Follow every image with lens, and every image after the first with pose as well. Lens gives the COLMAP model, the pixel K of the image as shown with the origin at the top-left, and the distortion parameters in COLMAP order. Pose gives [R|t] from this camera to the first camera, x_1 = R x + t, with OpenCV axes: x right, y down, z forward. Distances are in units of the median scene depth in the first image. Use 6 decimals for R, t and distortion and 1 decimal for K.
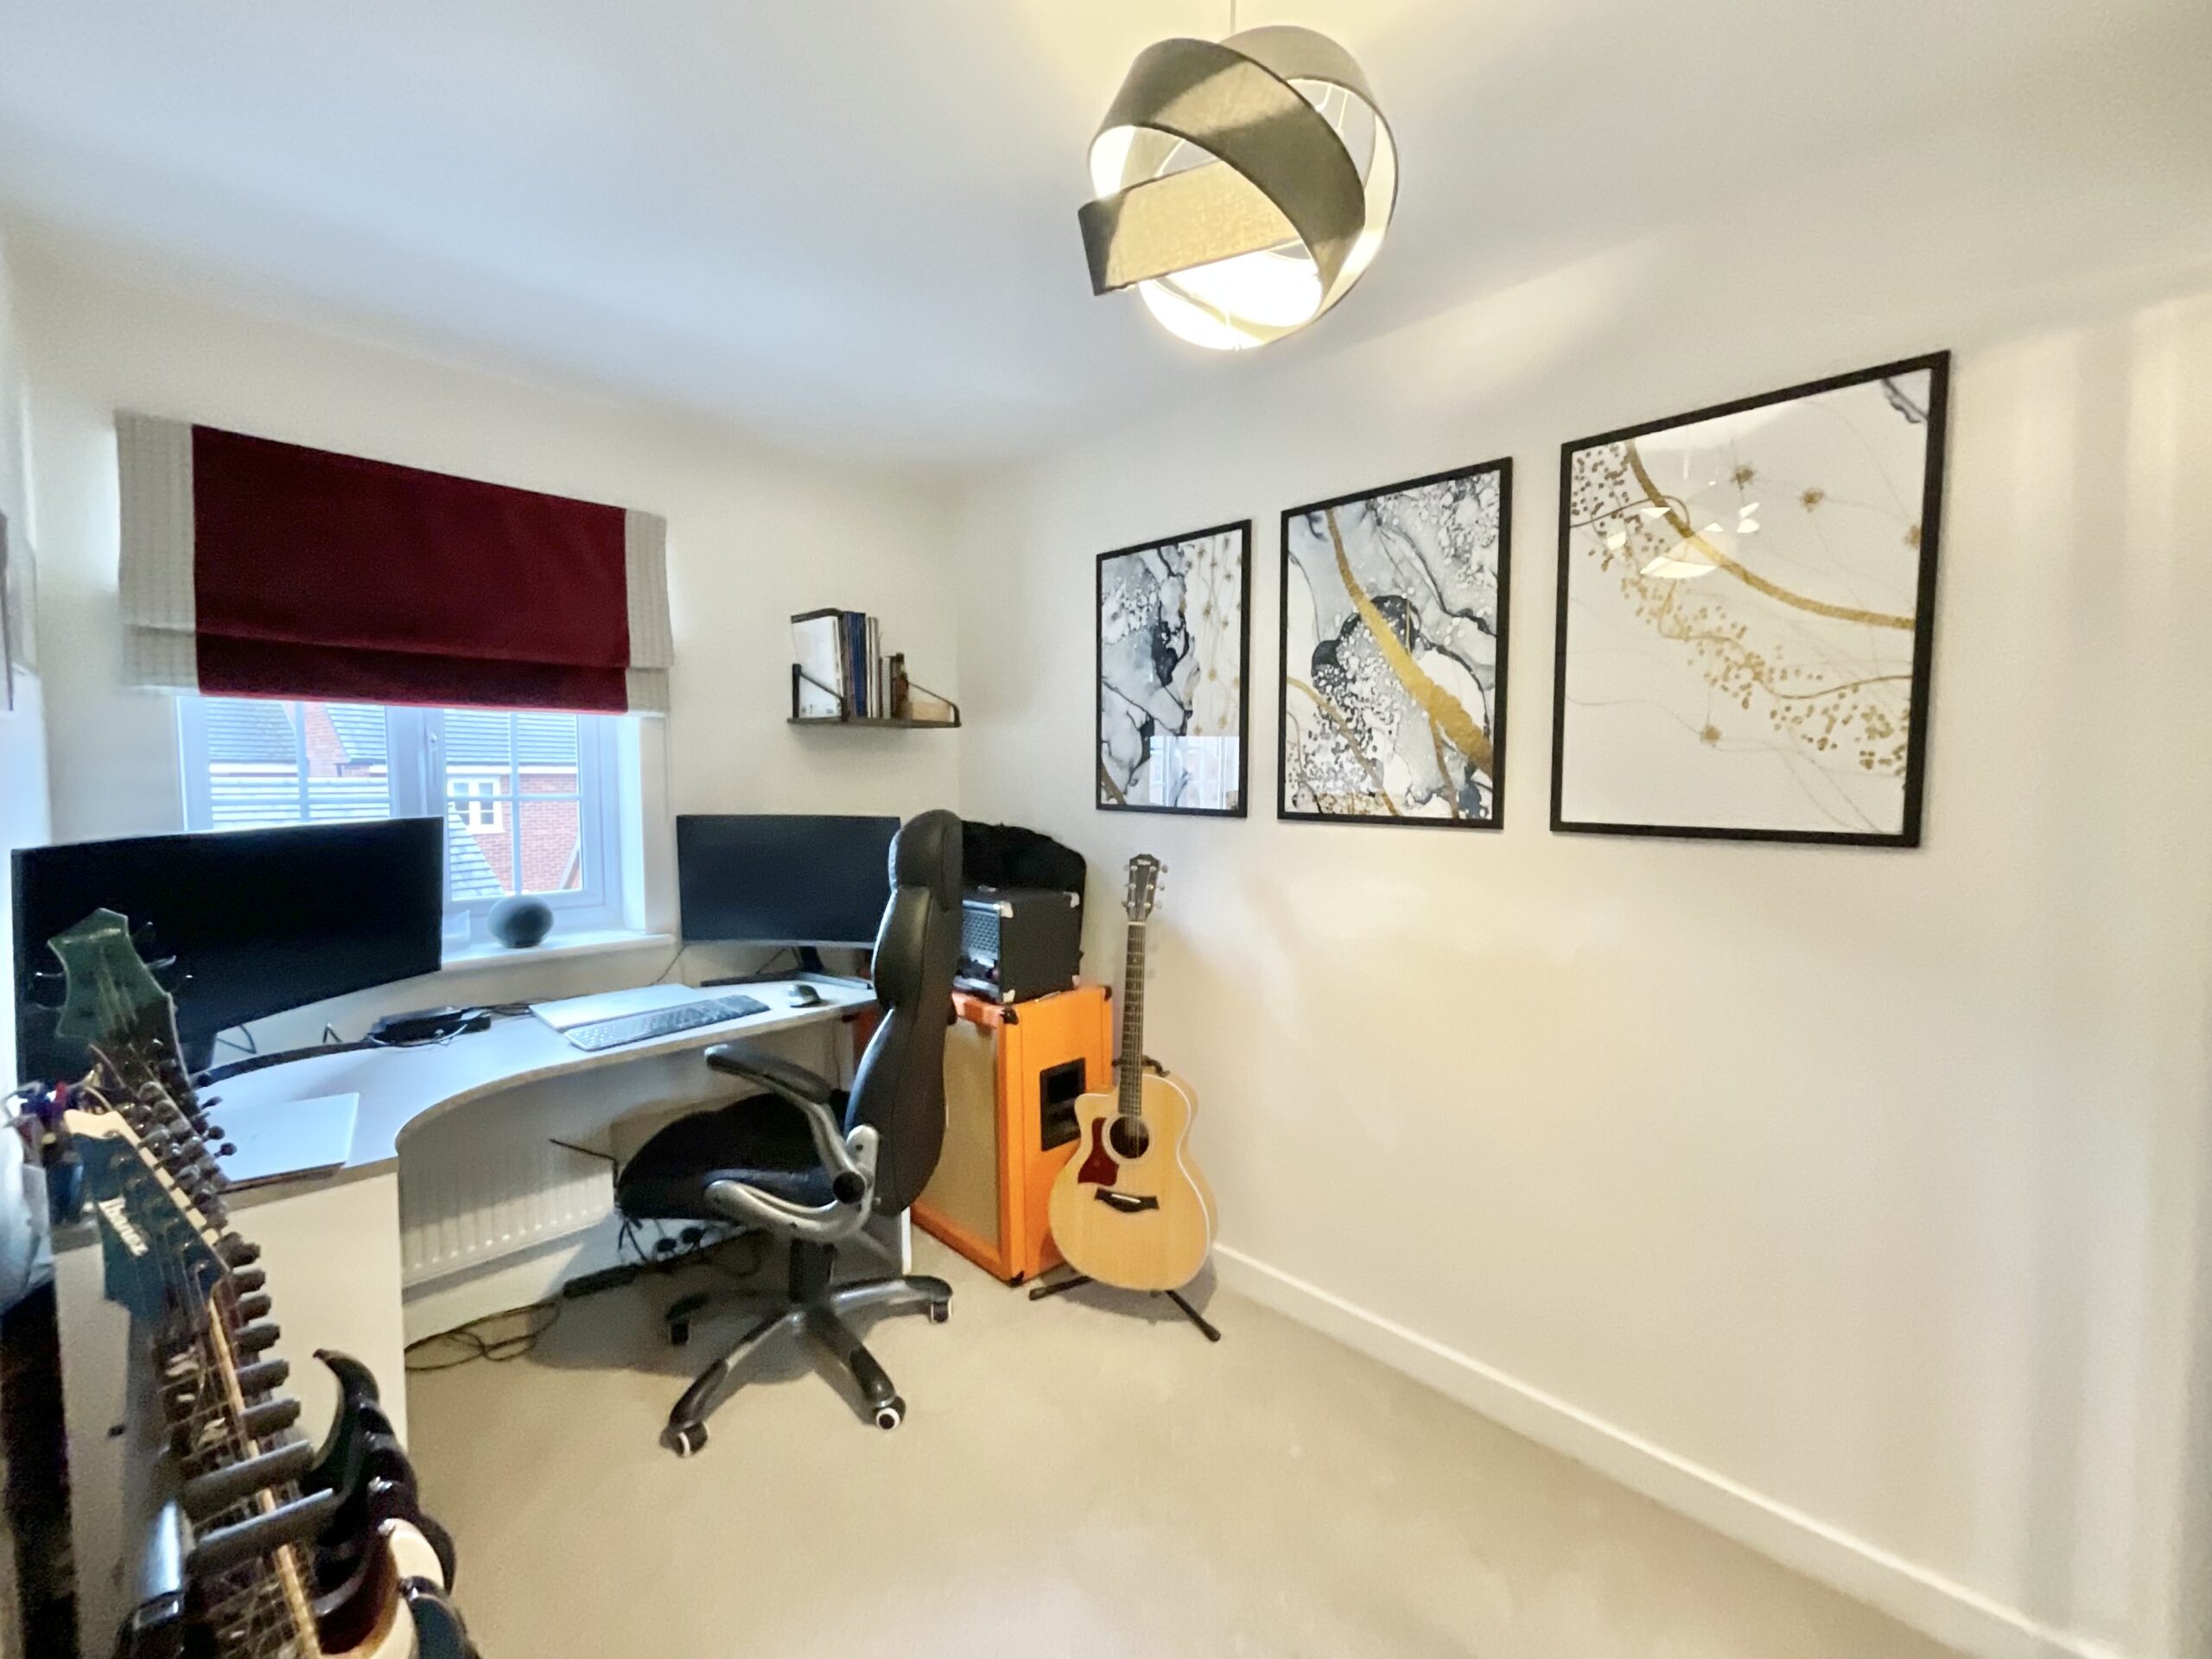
lens RADIAL K [[896.8, 0, 1108.8], [0, 896.8, 831.0], [0, 0, 1]] dist [0.000407, 0.000510]
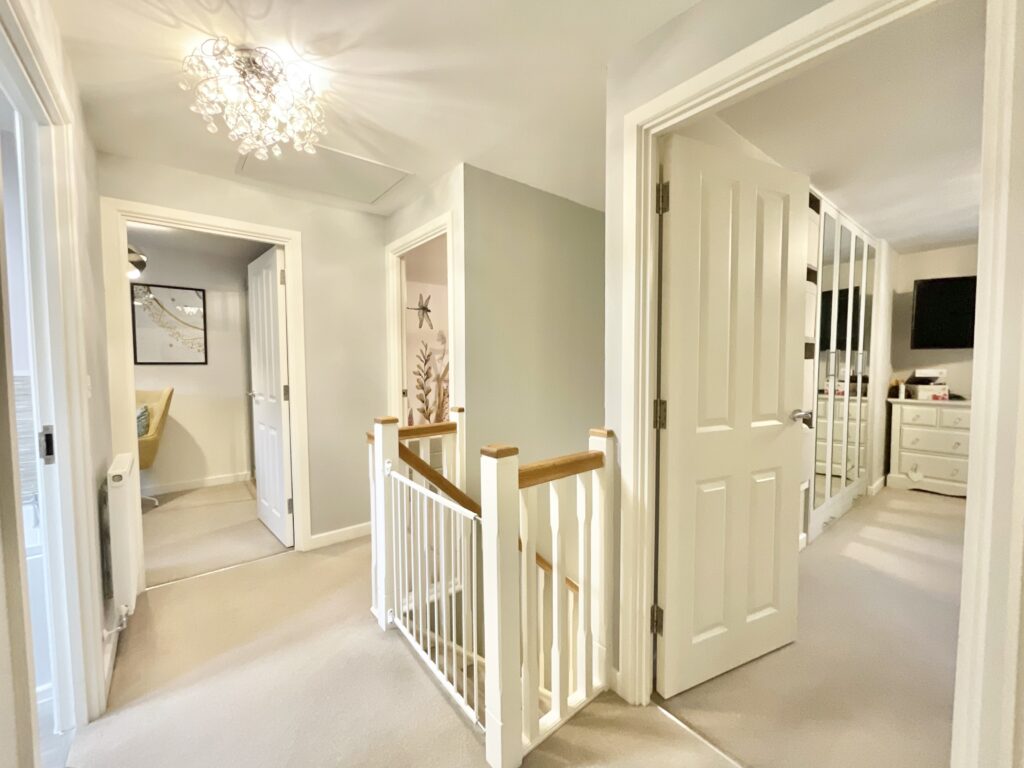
lens RADIAL K [[415.1, 0, 510.3], [0, 415.1, 383.0], [0, 0, 1]] dist [0.000407, 0.000510]
pose [[0.088828, -0.051380, 0.994721, -1.894037], [0.057811, 0.997251, 0.046348, 0.140400], [-0.994368, 0.053388, 0.091554, -1.445249]]
